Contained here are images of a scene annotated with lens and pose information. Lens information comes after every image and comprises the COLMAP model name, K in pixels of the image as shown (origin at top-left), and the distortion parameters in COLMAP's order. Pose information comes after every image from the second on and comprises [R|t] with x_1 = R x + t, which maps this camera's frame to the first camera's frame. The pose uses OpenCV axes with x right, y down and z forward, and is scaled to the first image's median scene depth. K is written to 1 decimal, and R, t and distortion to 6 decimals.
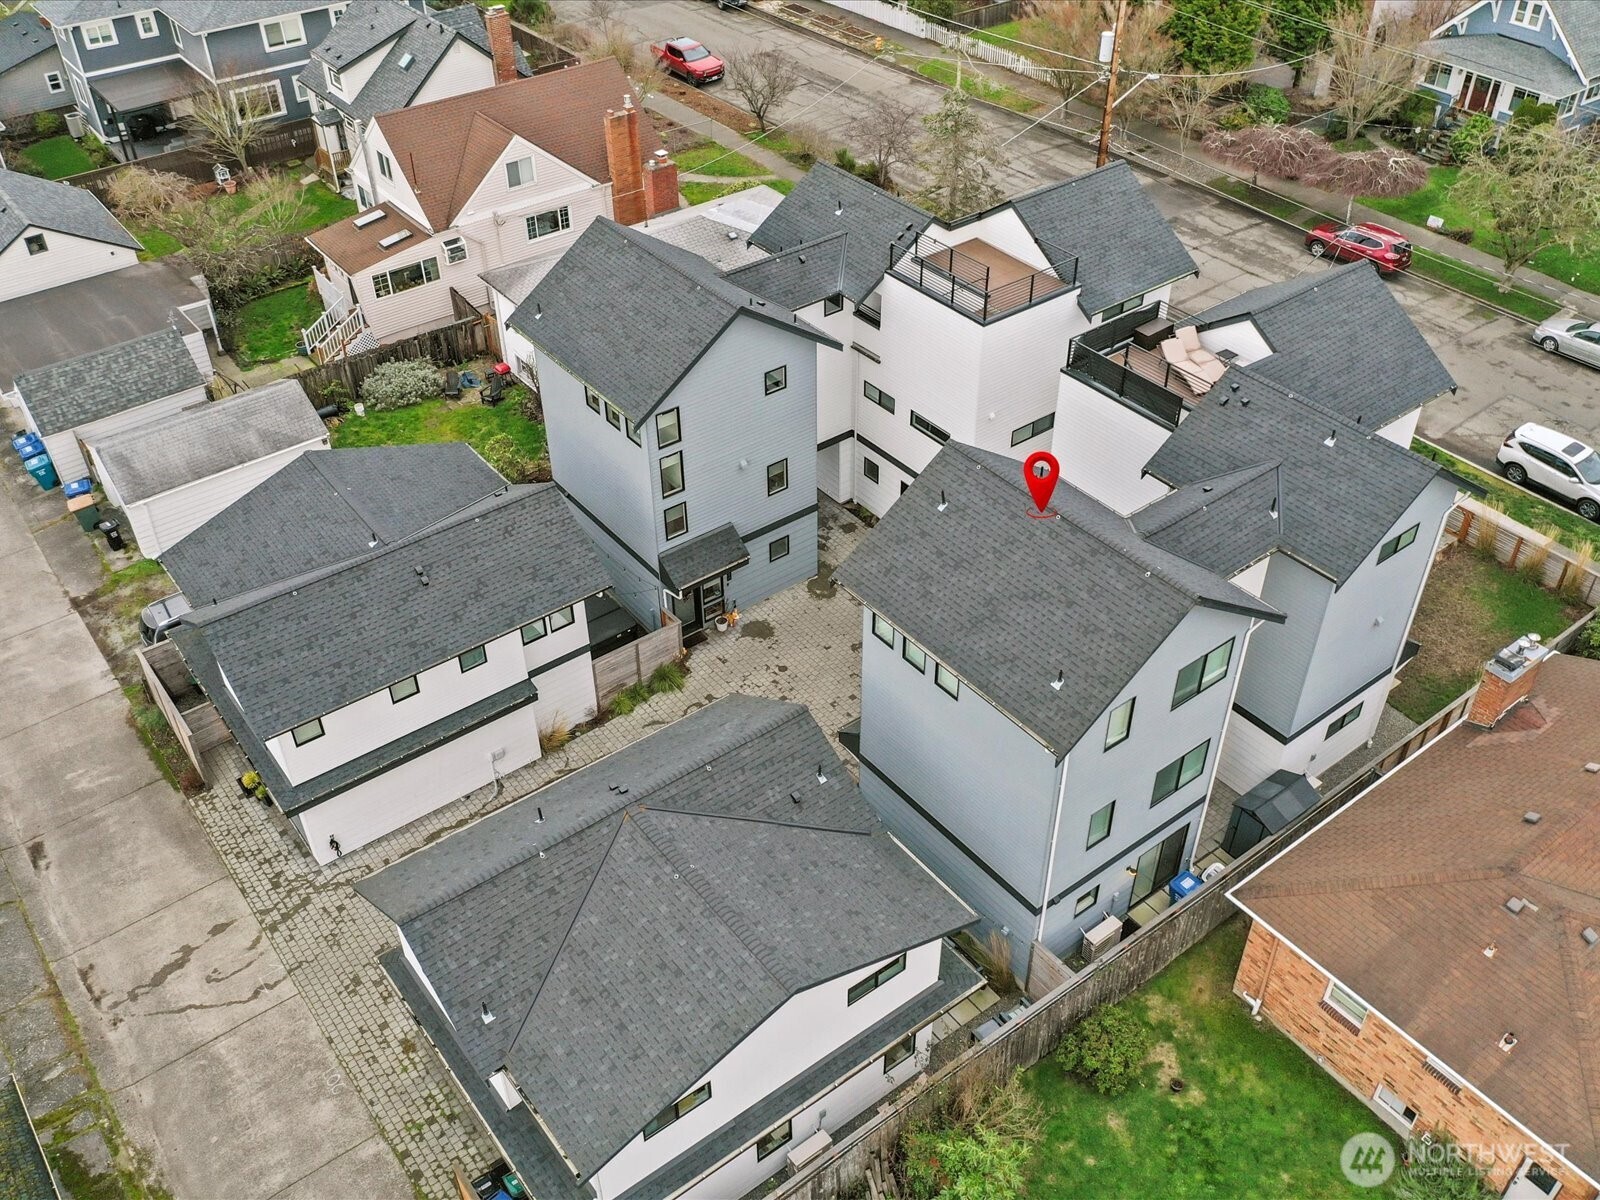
lens RADIAL K [[1420.0, 0, 802.3], [0, 1420.0, 610.4], [0, 0, 1]] dist [-0.003066, 0.005138]
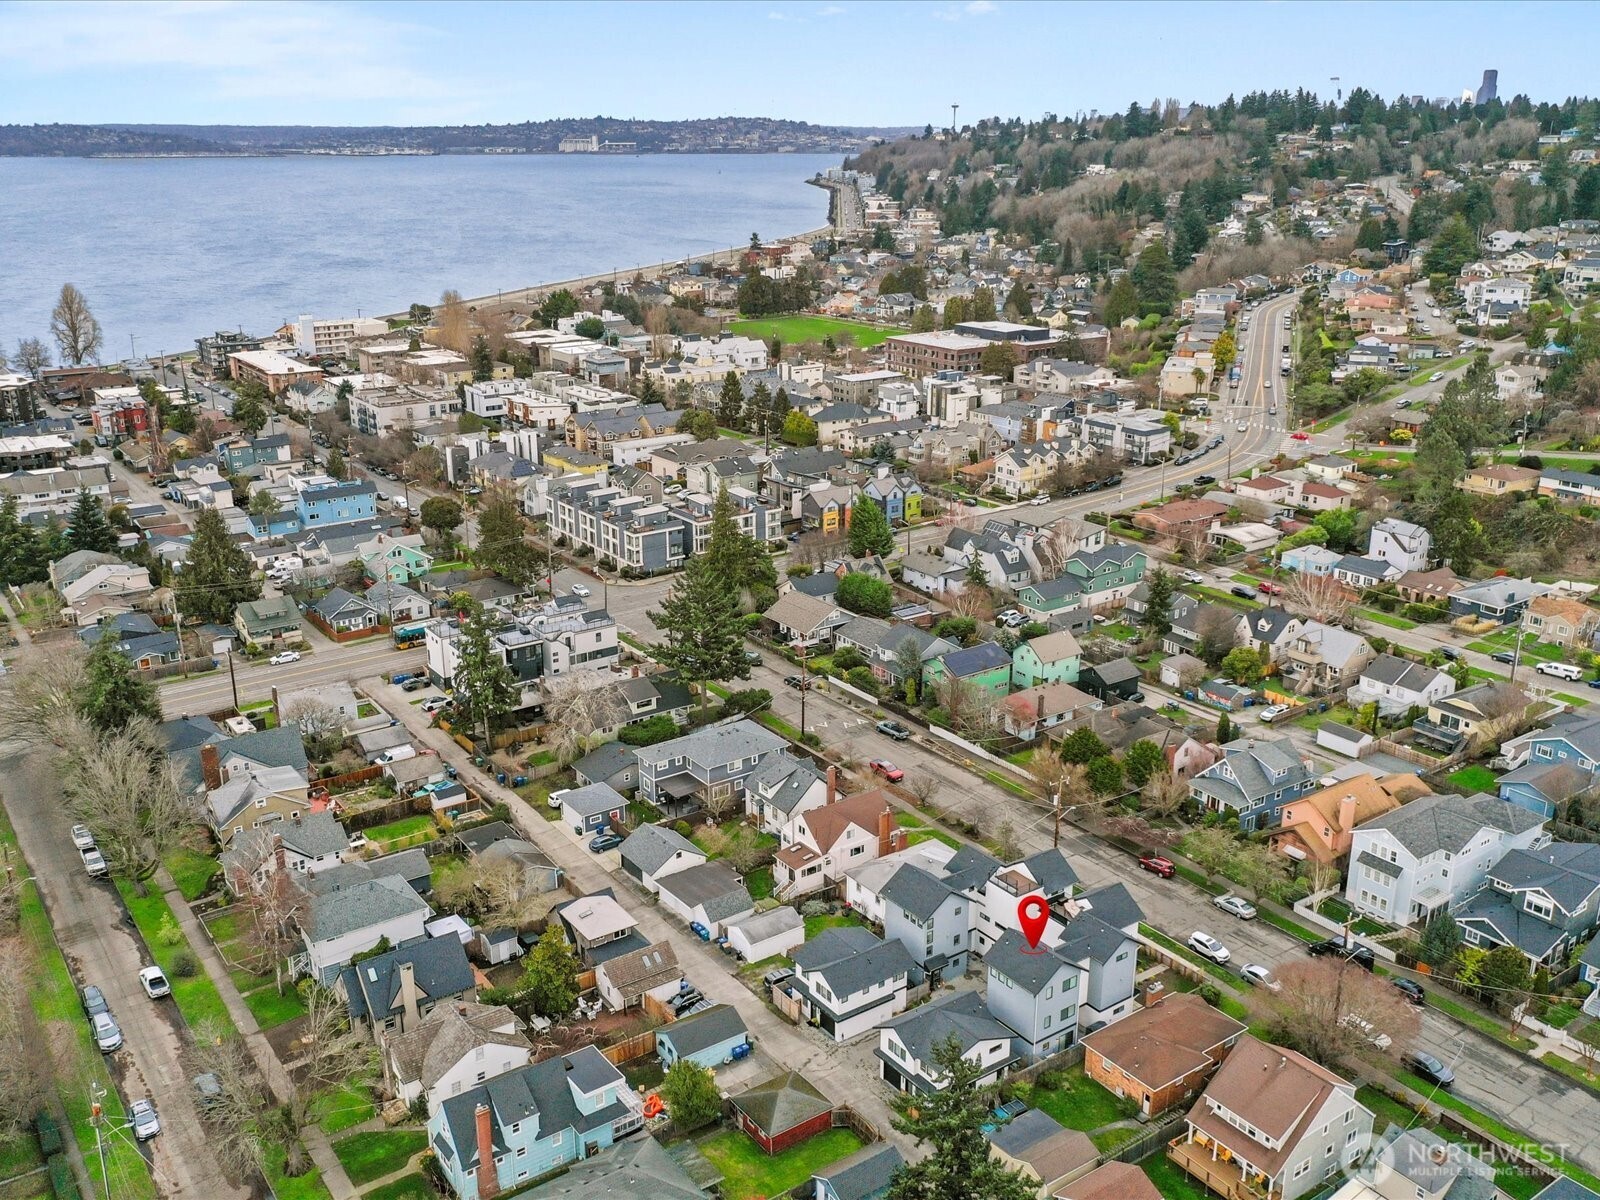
lens RADIAL K [[1420.0, 0, 798.3], [0, 1420.0, 600.2], [0, 0, 1]] dist [-0.003066, 0.005138]
pose [[0.999272, 0.018684, -0.033264, -0.244437], [-0.029542, 0.930662, -0.364685, 0.327662], [0.024144, 0.365402, 0.930537, -2.022916]]
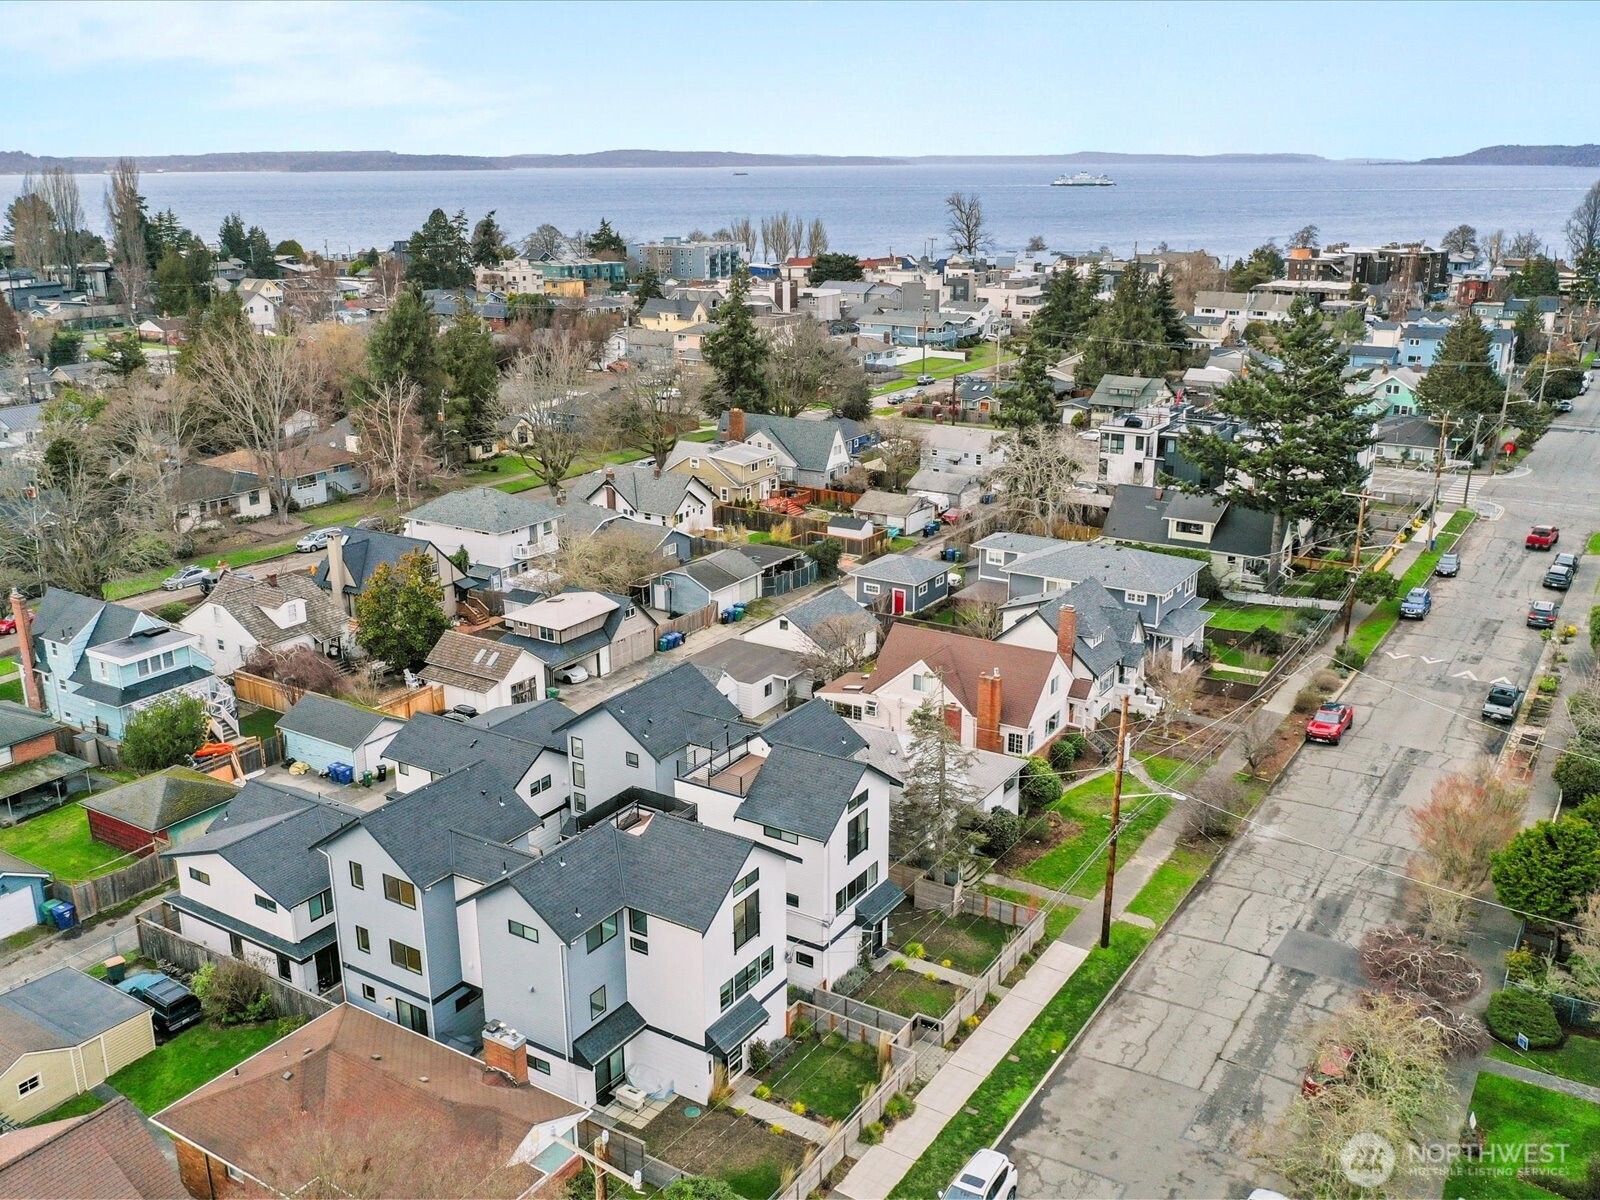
lens RADIAL K [[1420.0, 0, 786.7], [0, 1420.0, 603.3], [0, 0, 1]] dist [-0.003066, 0.005138]
pose [[0.340158, 0.287494, -0.895343, 1.224454], [-0.597132, 0.801562, 0.030519, -0.378565], [0.726447, 0.524257, 0.444329, 0.195009]]
